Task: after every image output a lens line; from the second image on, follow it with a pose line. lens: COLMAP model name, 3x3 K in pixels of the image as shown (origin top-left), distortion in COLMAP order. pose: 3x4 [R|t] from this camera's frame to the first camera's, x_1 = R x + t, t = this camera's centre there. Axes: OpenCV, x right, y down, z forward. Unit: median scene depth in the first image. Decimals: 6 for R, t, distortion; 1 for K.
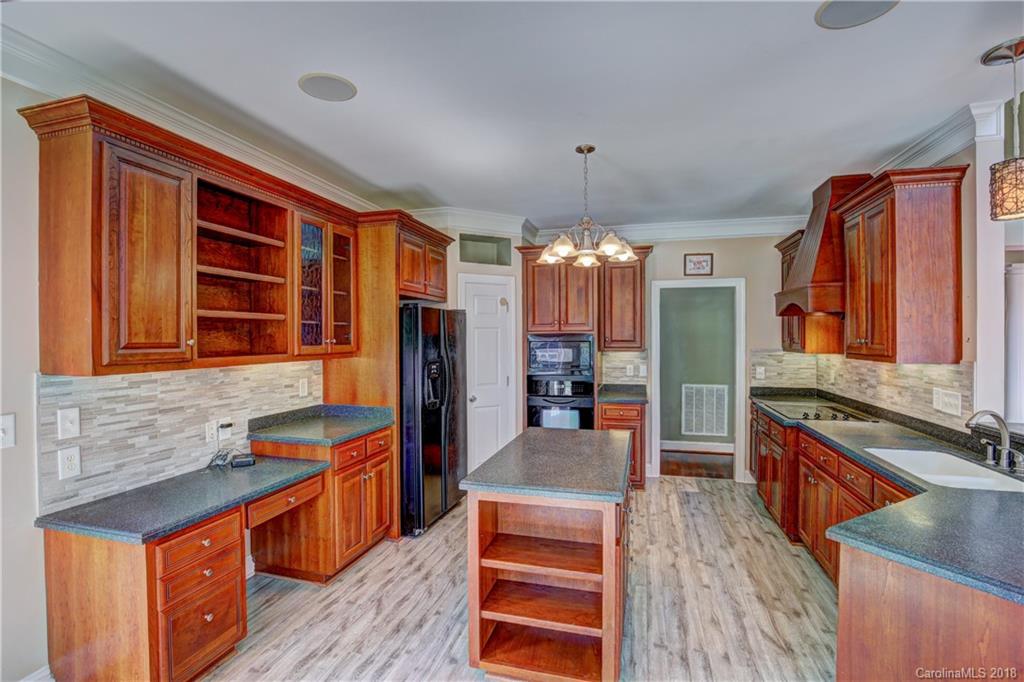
lens RADIAL K [[476.6, 0, 512.0], [0, 476.6, 341.0], [0, 0, 1]] dist [-0.047100, 0.015705]
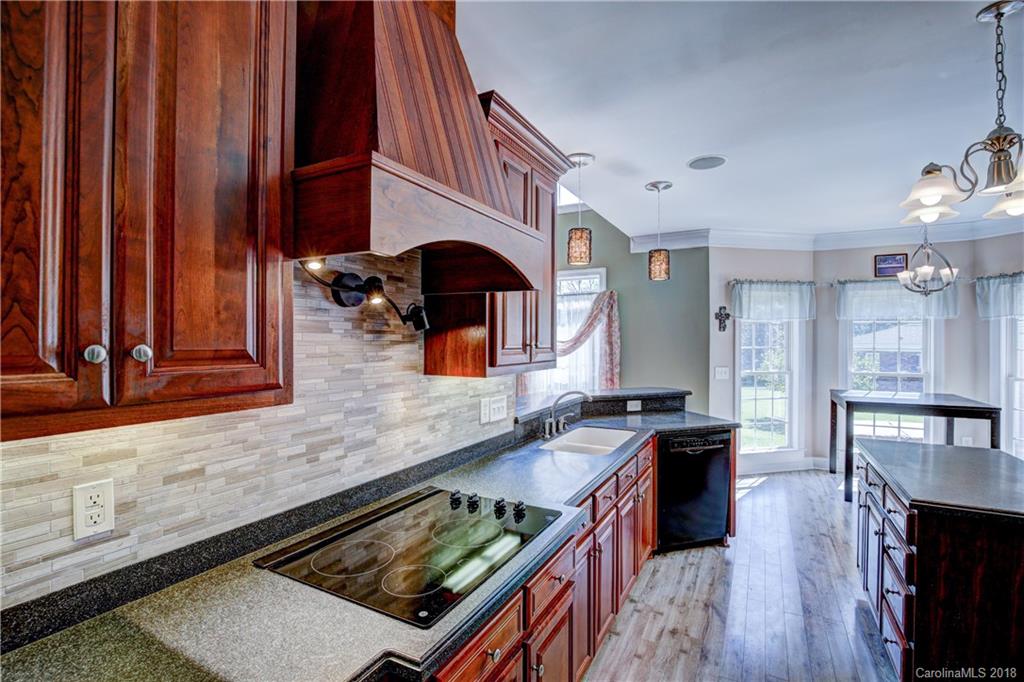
lens RADIAL K [[468.2, 0, 507.4], [0, 468.2, 340.0], [0, 0, 1]] dist [-0.038387, 0.008012]
pose [[-0.974218, 0.001740, 0.225603, 0.654220], [0.003836, 0.999953, 0.008853, -0.016406], [-0.225577, 0.009490, -0.974179, 1.773724]]
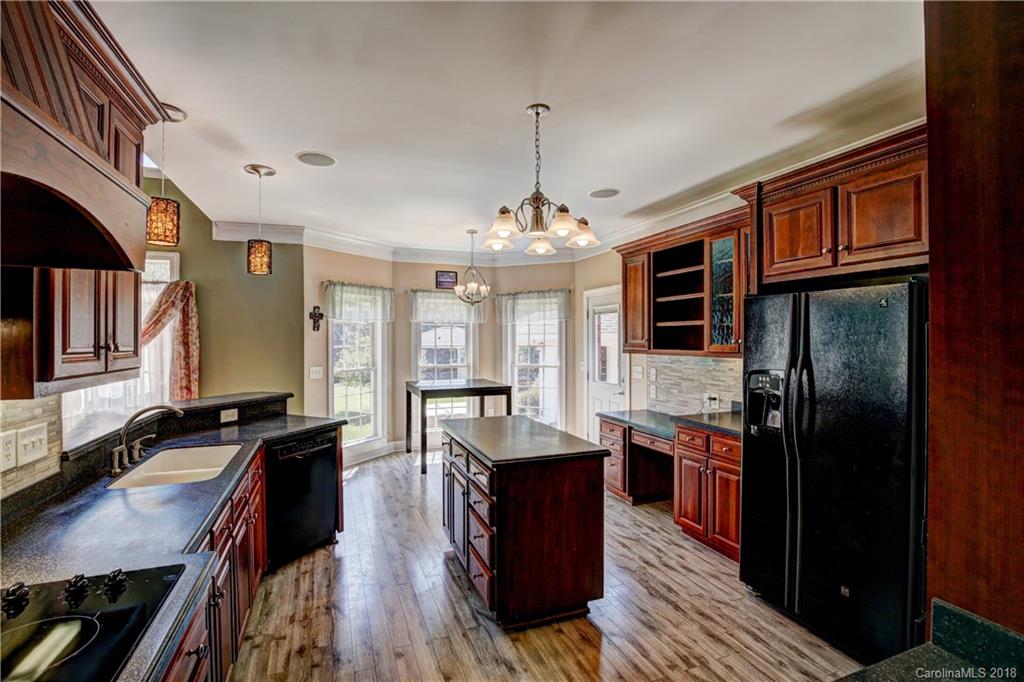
lens RADIAL K [[468.2, 0, 507.4], [0, 468.2, 340.0], [0, 0, 1]] dist [-0.038387, 0.008012]
pose [[-0.804909, 0.006436, -0.593363, 0.726070], [-0.000244, 0.999937, 0.011178, -0.016143], [0.593398, 0.009143, -0.804857, 1.729591]]
